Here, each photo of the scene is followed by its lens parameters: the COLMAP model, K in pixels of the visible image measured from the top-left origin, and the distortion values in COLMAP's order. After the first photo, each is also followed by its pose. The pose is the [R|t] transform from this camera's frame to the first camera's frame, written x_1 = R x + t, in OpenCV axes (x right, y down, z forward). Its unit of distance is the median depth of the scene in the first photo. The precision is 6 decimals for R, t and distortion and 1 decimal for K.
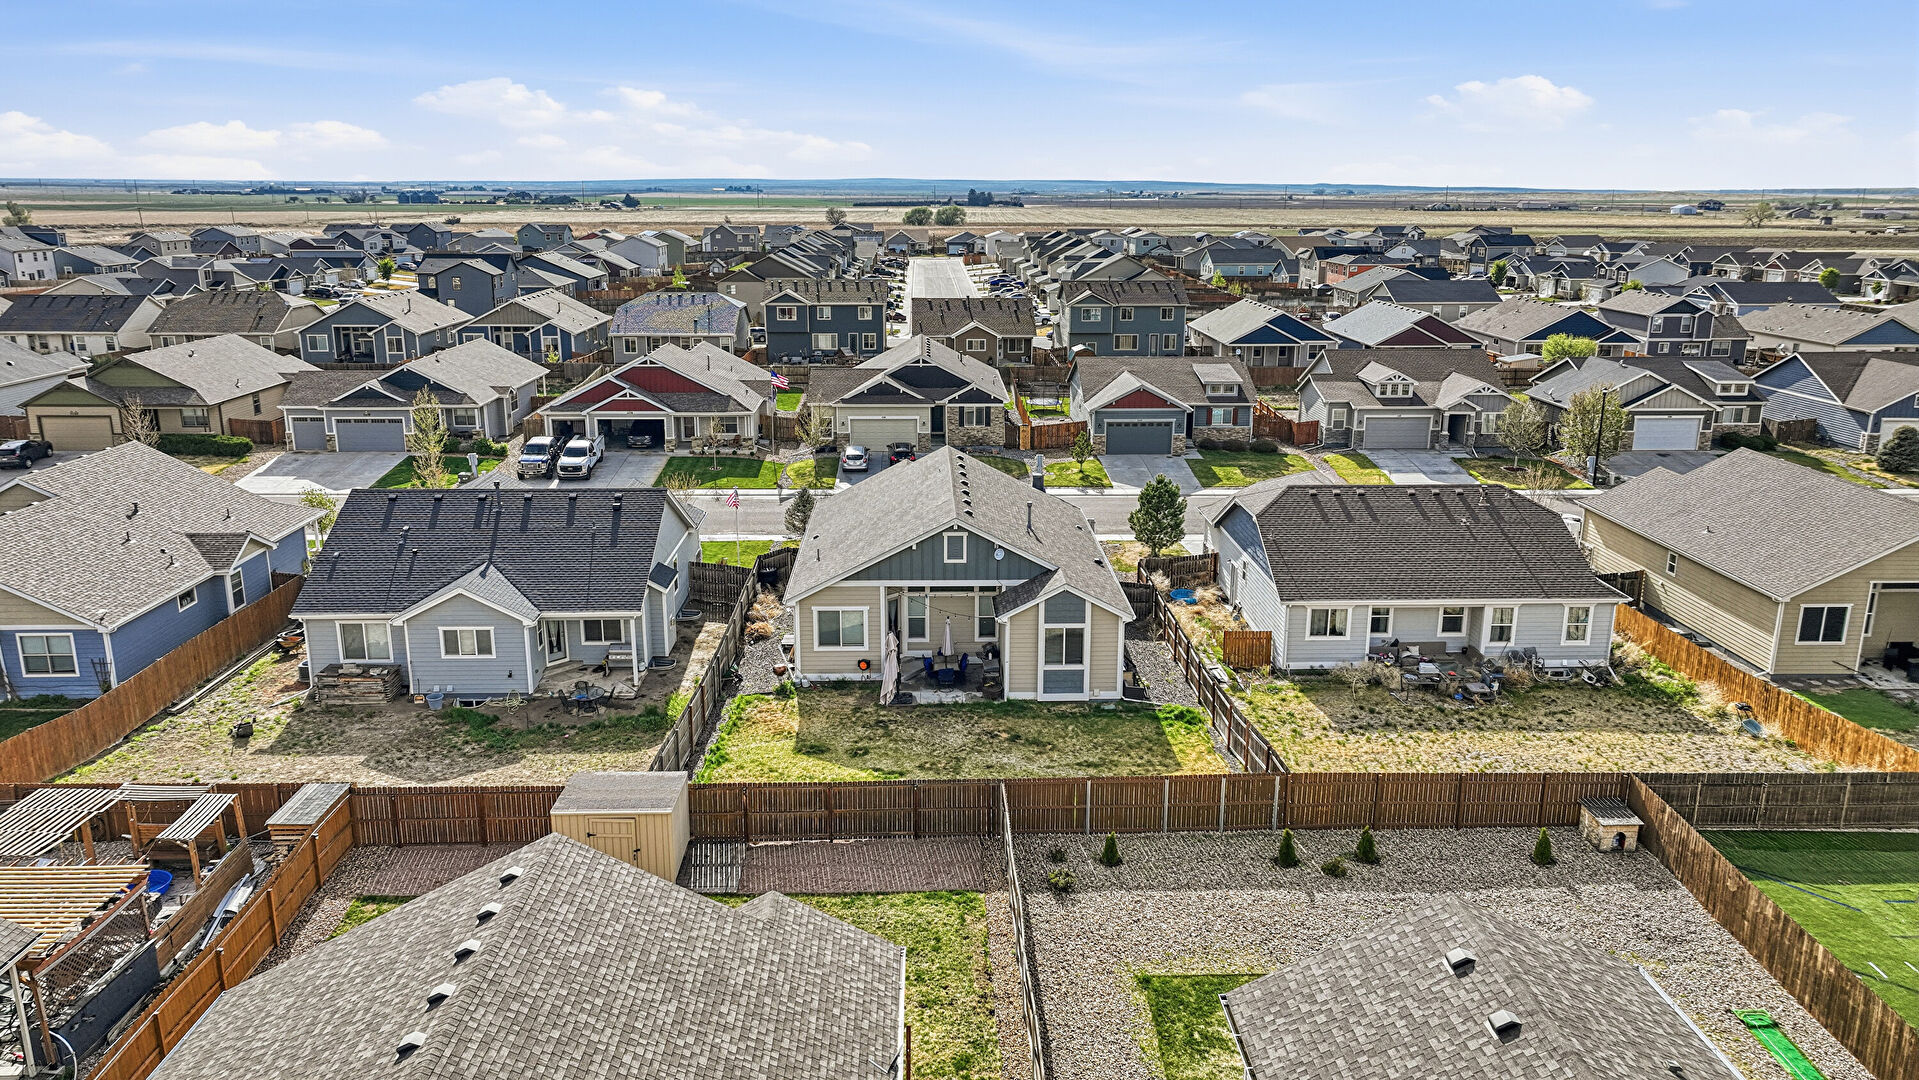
lens RADIAL K [[1349.1, 0, 959.4], [0, 1349.1, 543.7], [0, 0, 1]] dist [0.005193, 0.002409]
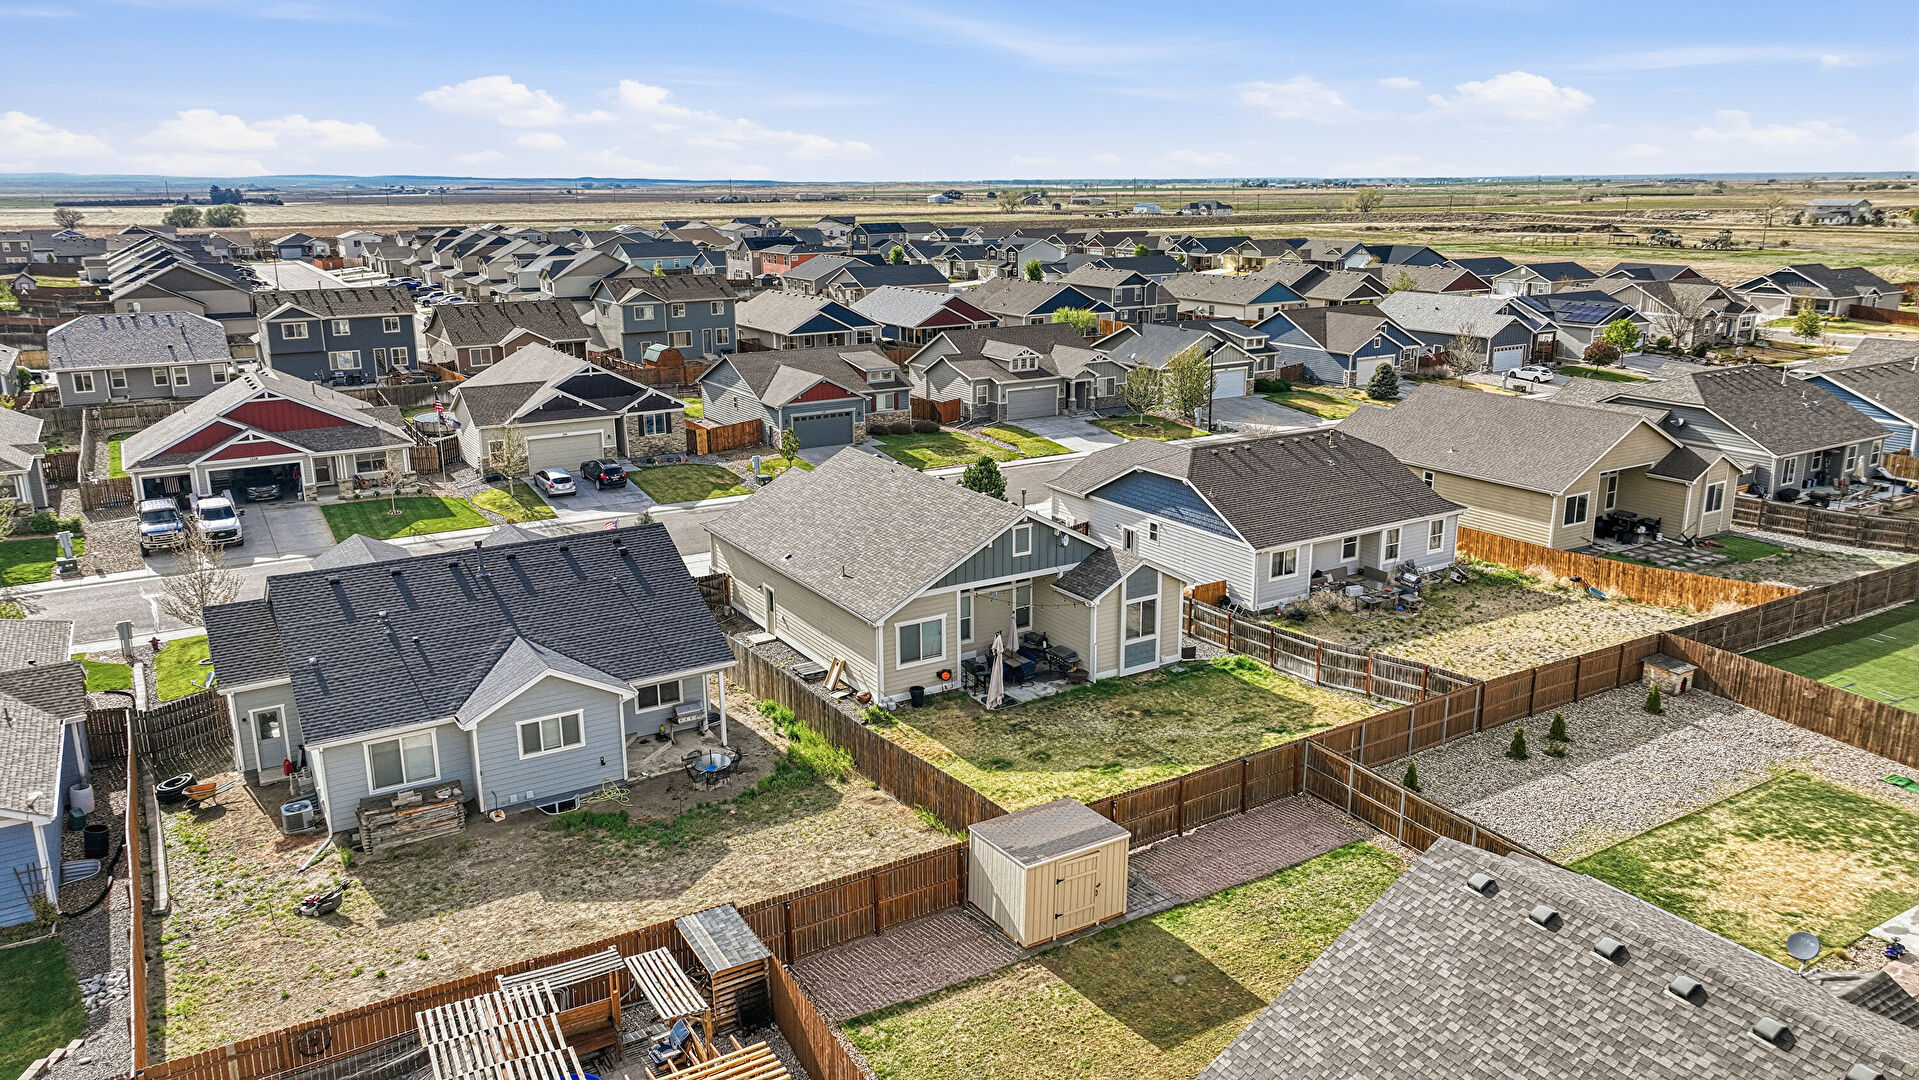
lens RADIAL K [[1349.1, 0, 962.2], [0, 1349.1, 534.7], [0, 0, 1]] dist [0.005193, 0.002409]
pose [[0.866968, -0.133498, 0.480151, -0.269032], [0.134470, 0.990383, 0.032557, -0.020517], [-0.479880, 0.036340, 0.876581, 0.079204]]
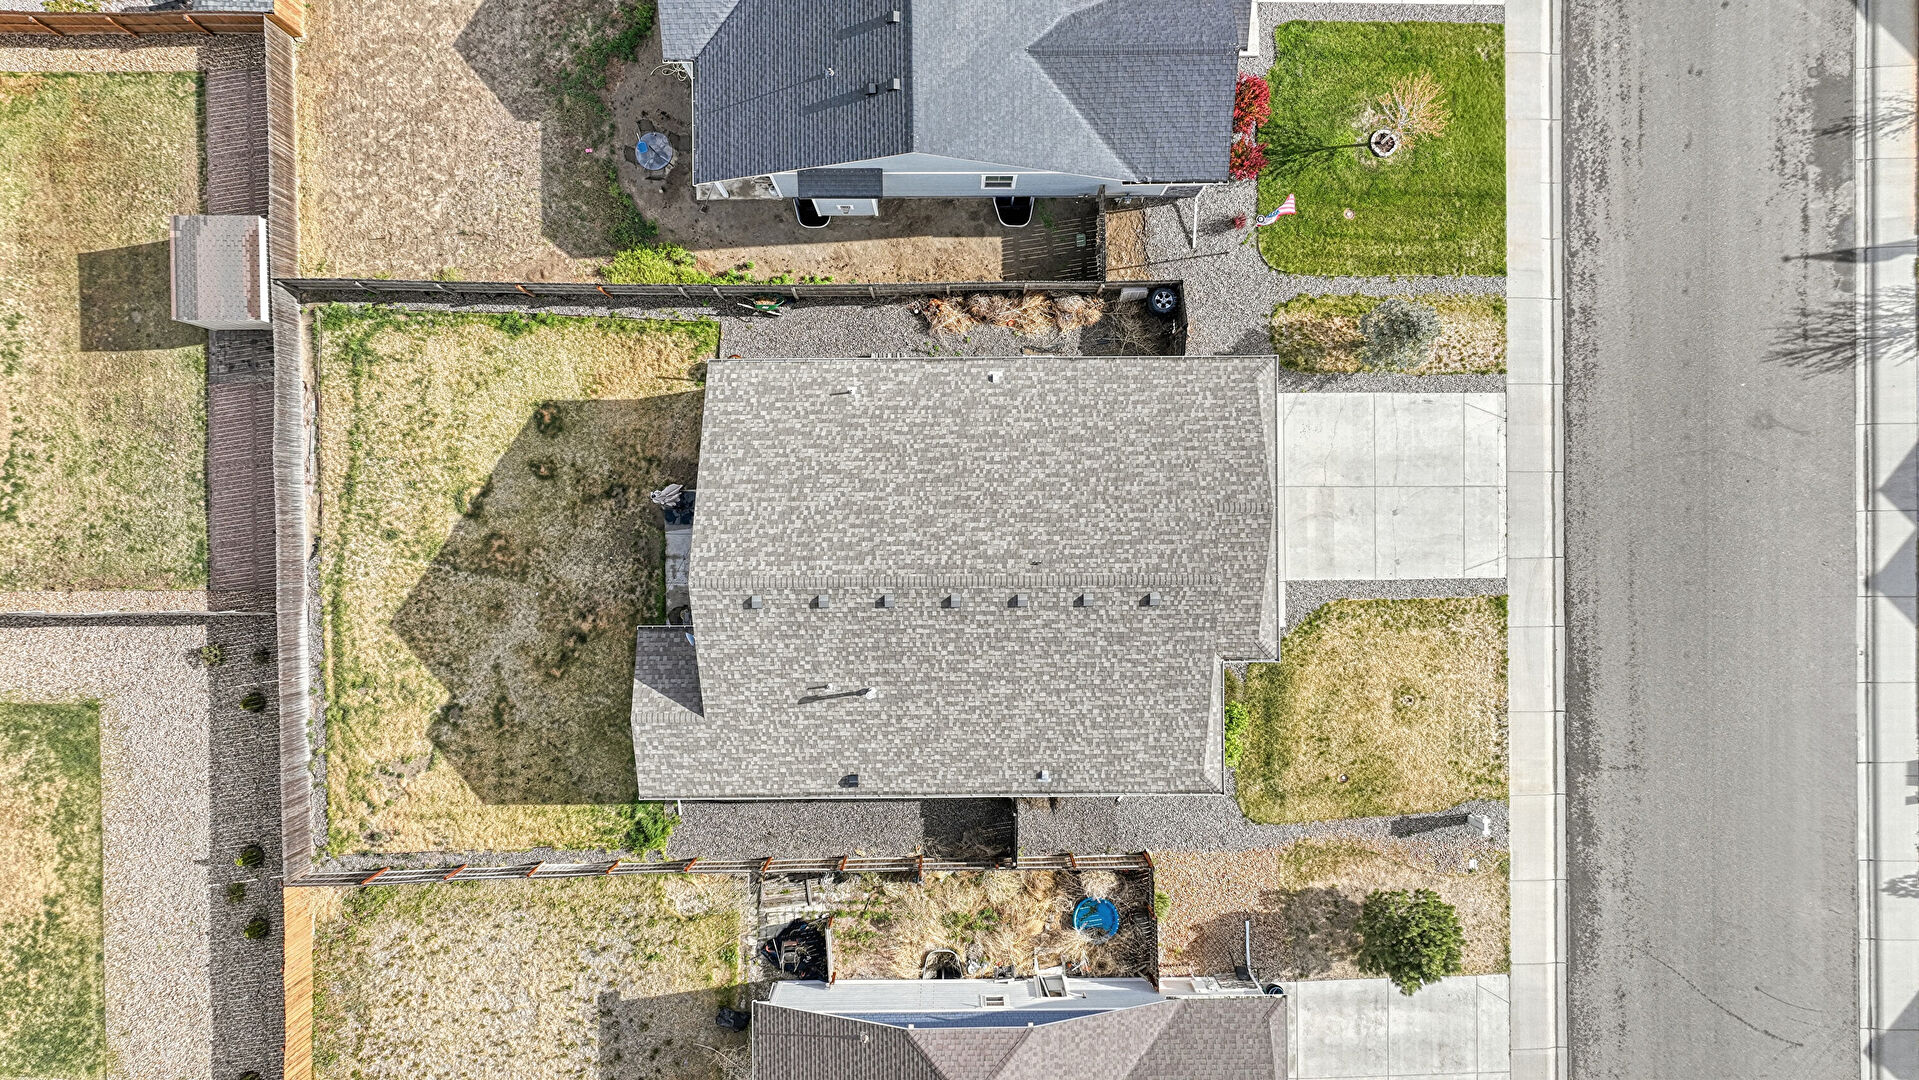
lens RADIAL K [[1349.1, 0, 958.5], [0, 1349.1, 554.0], [0, 0, 1]] dist [0.005193, 0.002409]
pose [[-0.022858, 0.999733, -0.003433, -0.008995], [-0.262651, -0.002692, 0.964887, -0.394459], [0.964620, 0.022958, 0.262643, 0.487881]]
